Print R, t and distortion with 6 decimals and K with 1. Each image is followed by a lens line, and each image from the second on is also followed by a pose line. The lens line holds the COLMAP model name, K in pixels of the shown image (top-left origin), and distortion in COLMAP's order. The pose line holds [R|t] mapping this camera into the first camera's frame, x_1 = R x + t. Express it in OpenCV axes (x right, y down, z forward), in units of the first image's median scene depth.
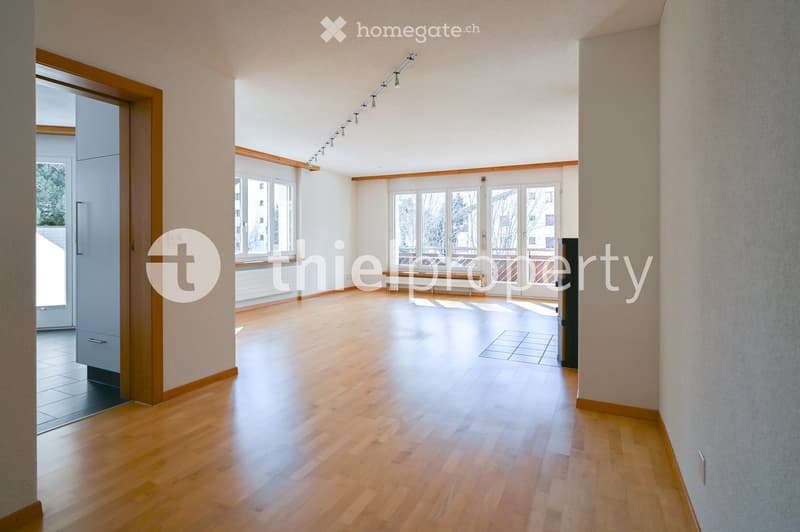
lens RADIAL K [[440.7, 0, 359.6], [0, 440.7, 238.7], [0, 0, 1]] dist [0.001648, 0.000329]
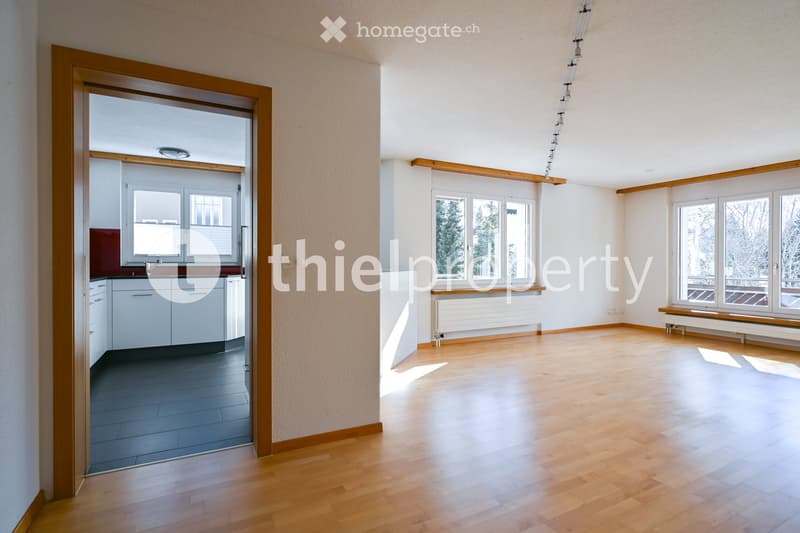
lens RADIAL K [[405.0, 0, 394.3], [0, 405.0, 263.5], [0, 0, 1]] dist [0.000081, 0.000415]
pose [[0.831905, 0.005107, -0.554894, 0.068209], [-0.005798, 0.999983, 0.000510, -0.000283], [0.554888, 0.002793, 0.831921, 0.178711]]
